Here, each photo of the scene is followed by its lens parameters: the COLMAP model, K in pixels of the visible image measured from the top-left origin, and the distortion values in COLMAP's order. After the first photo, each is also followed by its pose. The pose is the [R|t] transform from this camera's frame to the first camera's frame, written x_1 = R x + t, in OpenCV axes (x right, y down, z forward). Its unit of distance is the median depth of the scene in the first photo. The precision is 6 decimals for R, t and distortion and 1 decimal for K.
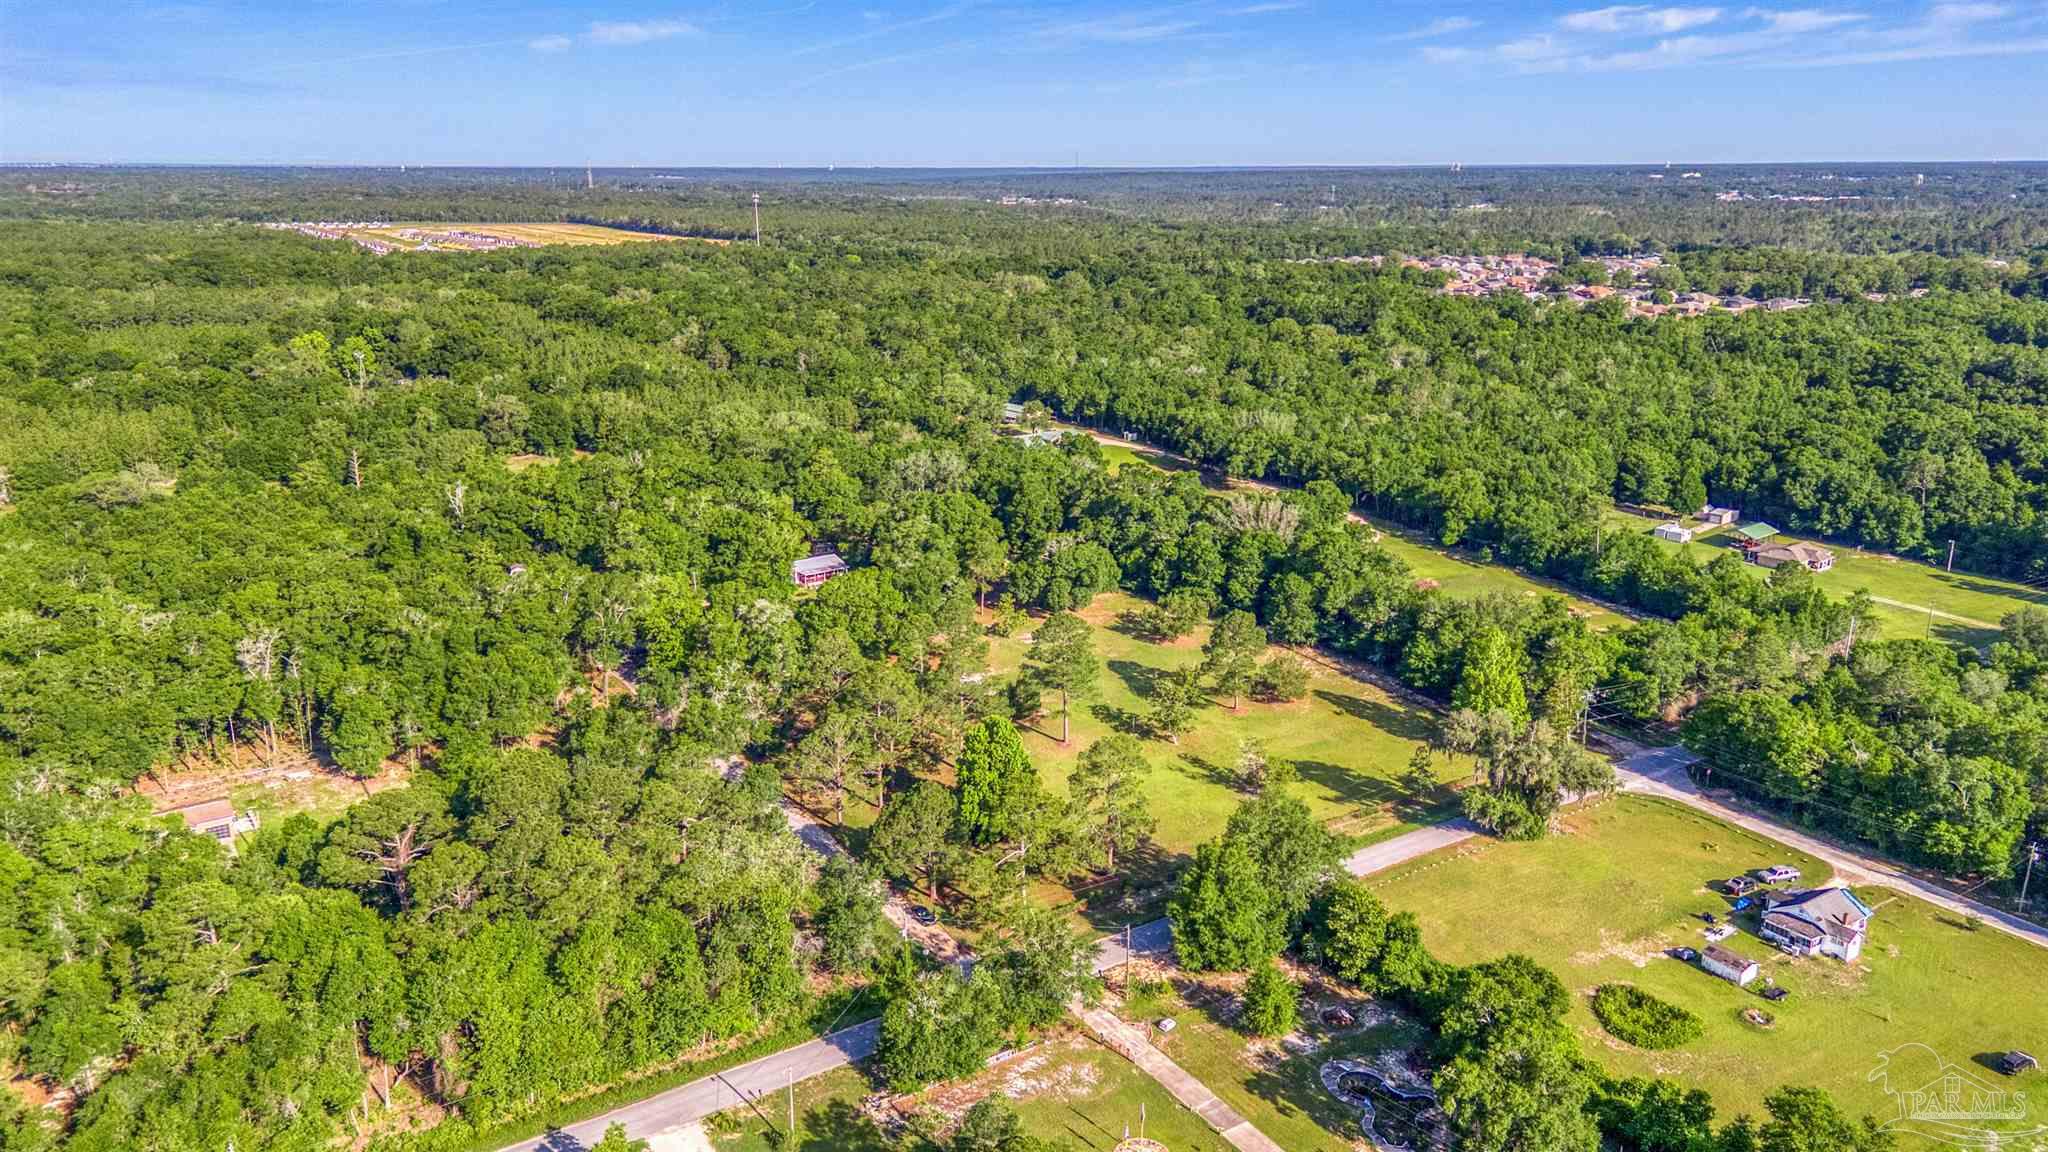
lens RADIAL K [[1468.2, 0, 1024.0], [0, 1468.2, 576.0], [0, 0, 1]] dist [0.076158, -0.069778]
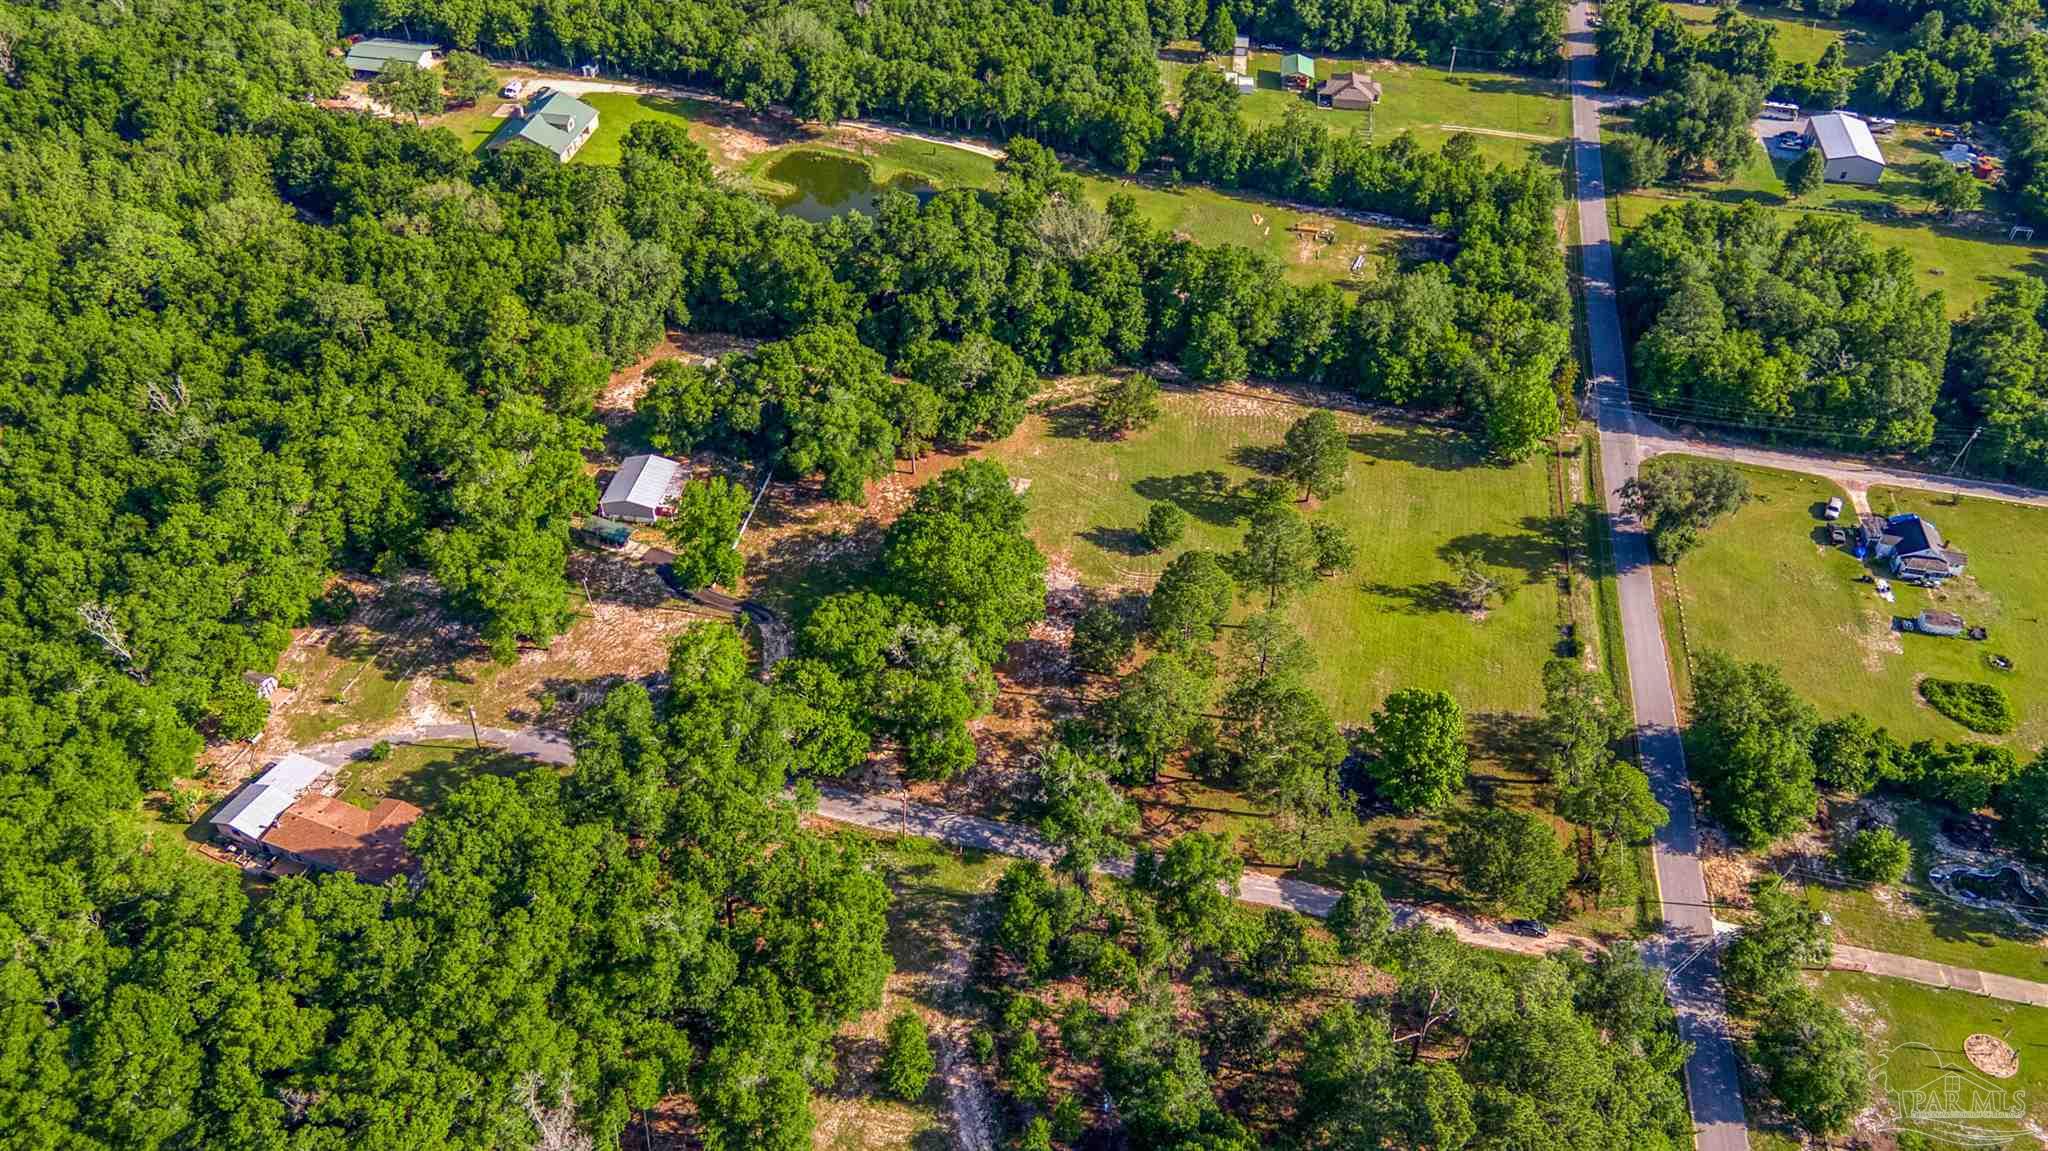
lens RADIAL K [[1504.3, 0, 1033.2], [0, 1504.3, 577.7], [0, 0, 1]] dist [0.091379, -0.061118]
pose [[0.712189, -0.435565, 0.550518, -0.444636], [0.161326, 0.864790, 0.475512, -0.295316], [-0.683199, -0.249841, 0.686162, 0.347526]]
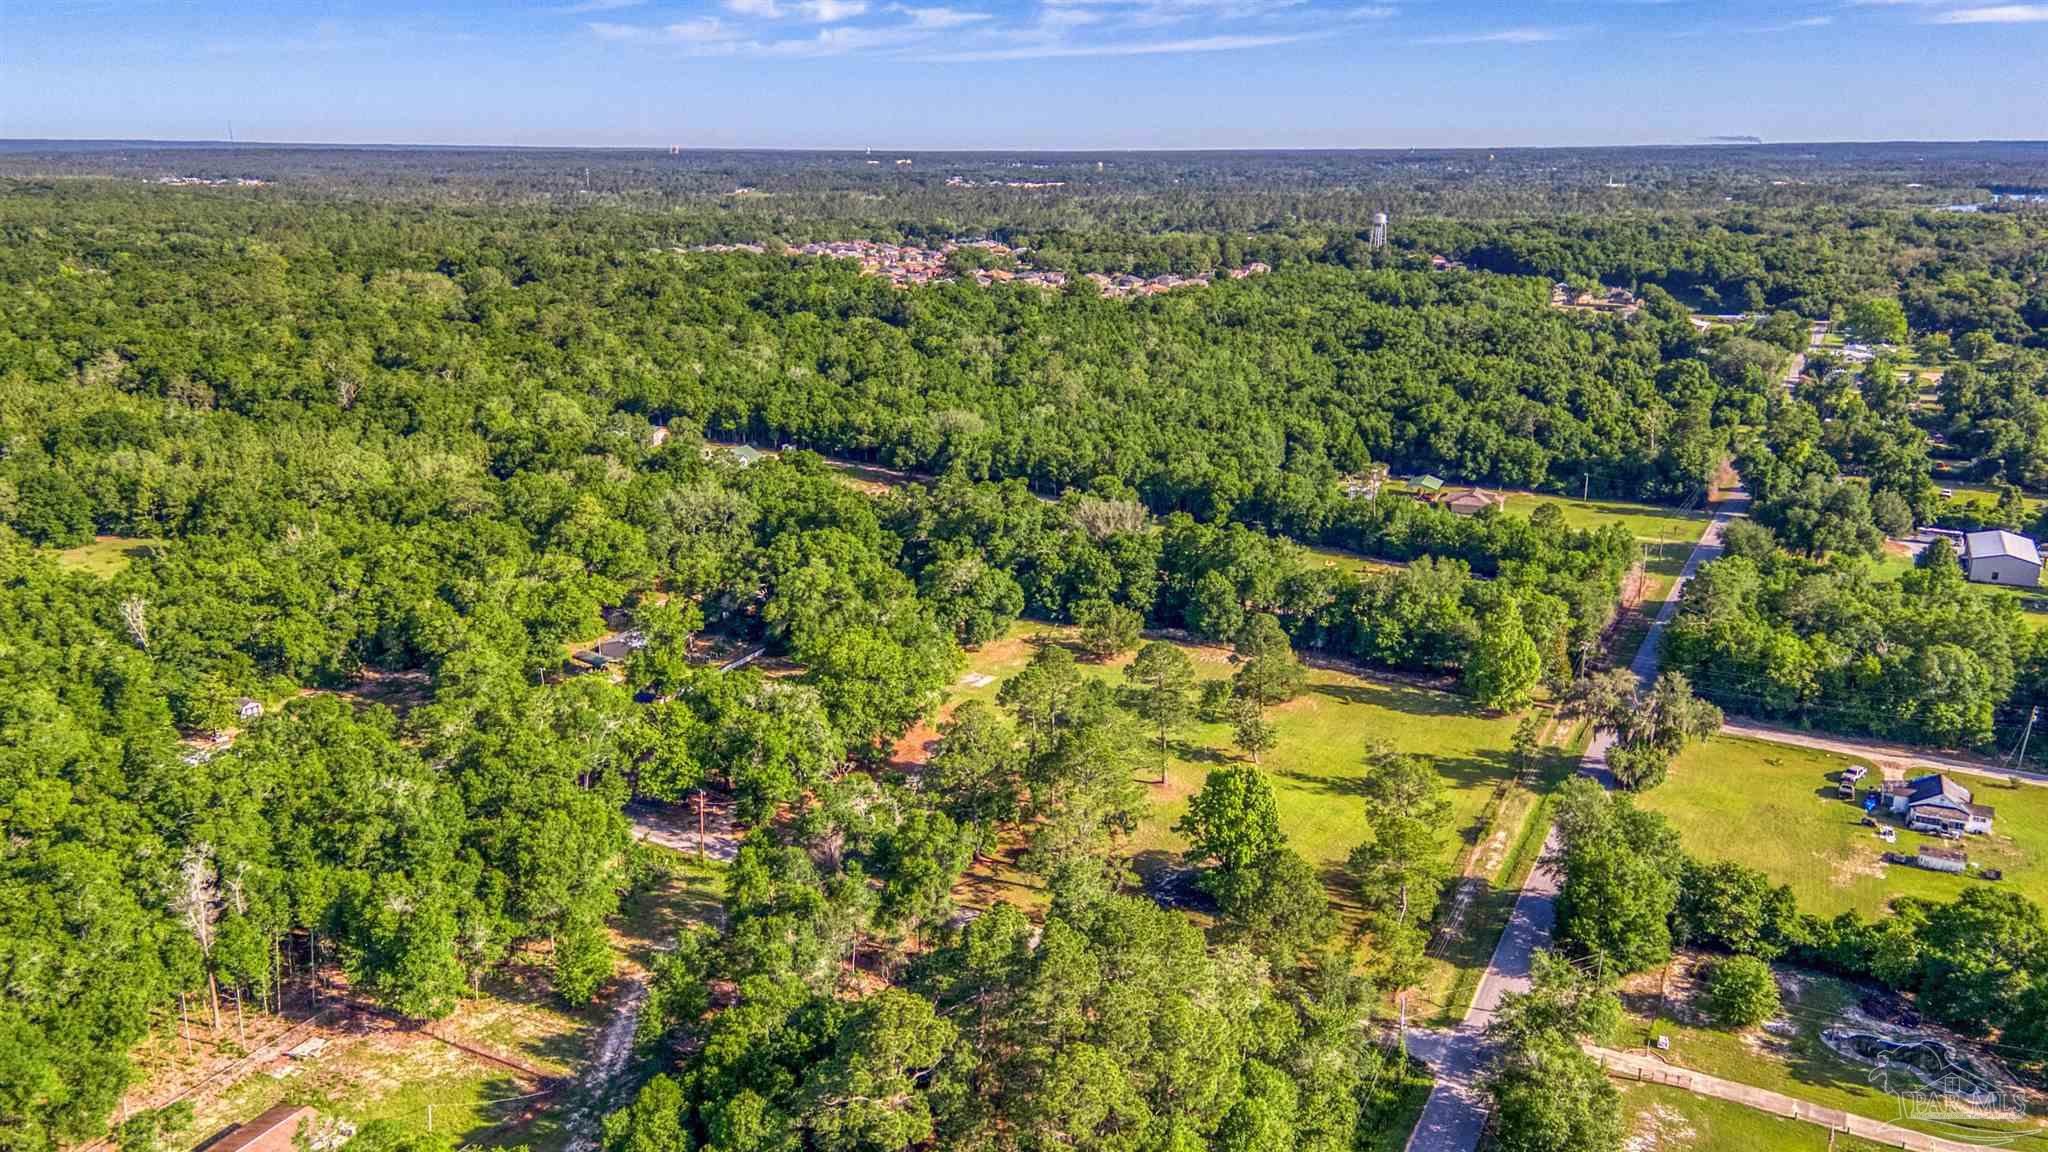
lens RADIAL K [[1534.4, 0, 1024.0], [0, 1534.4, 576.0], [0, 0, 1]] dist [0.099122, -0.052599]
pose [[0.874731, -0.128401, 0.467289, -0.360225], [0.129102, 0.991157, 0.030681, -0.040814], [-0.467096, 0.033490, 0.883572, 0.148557]]
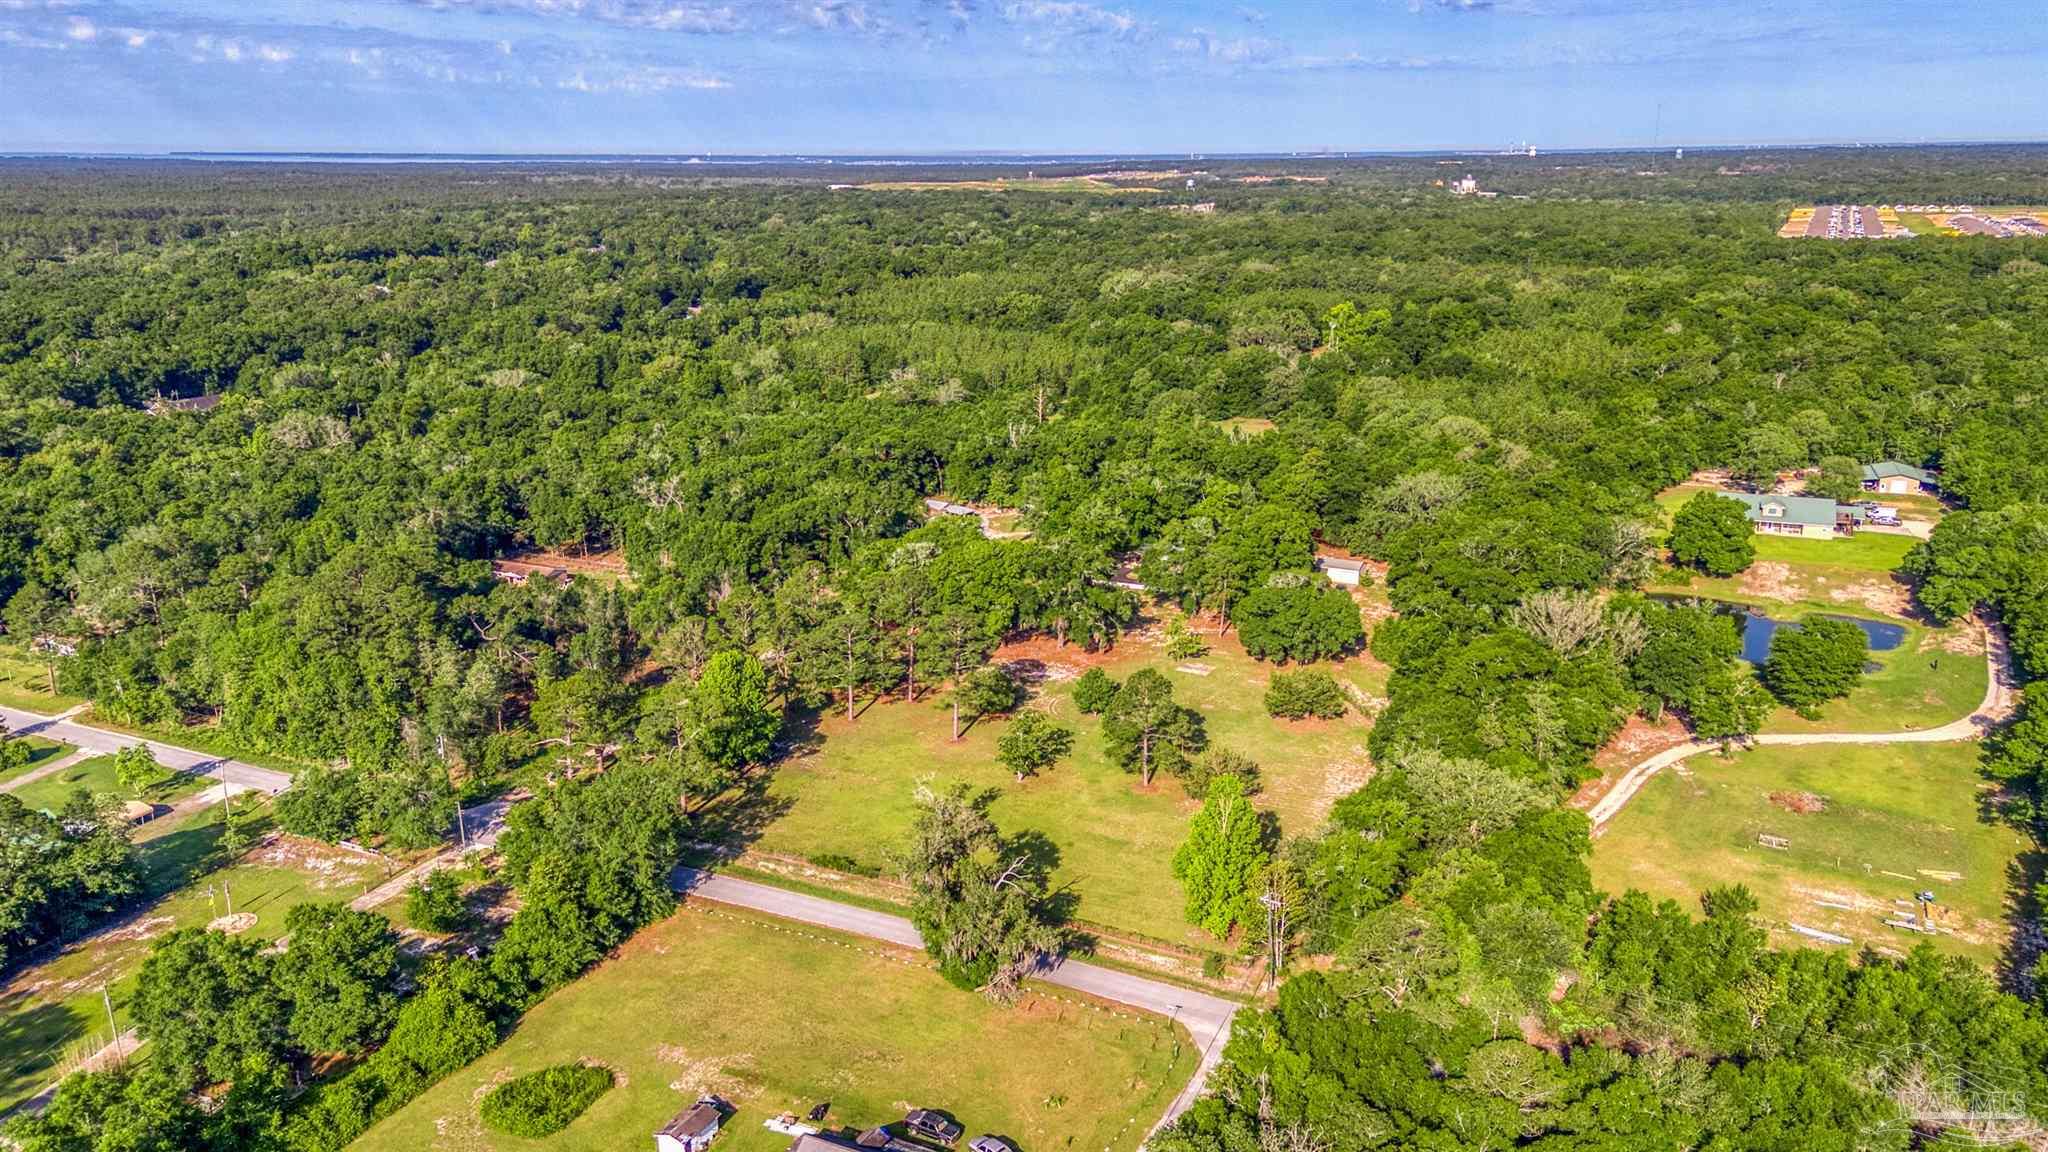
lens RADIAL K [[1534.4, 0, 1024.0], [0, 1534.4, 576.0], [0, 0, 1]] dist [0.099122, -0.052599]
pose [[0.500952, 0.228474, -0.834773, 0.660535], [-0.229754, 0.965026, 0.126247, -0.097529], [0.834422, 0.128549, 0.535925, 0.365117]]
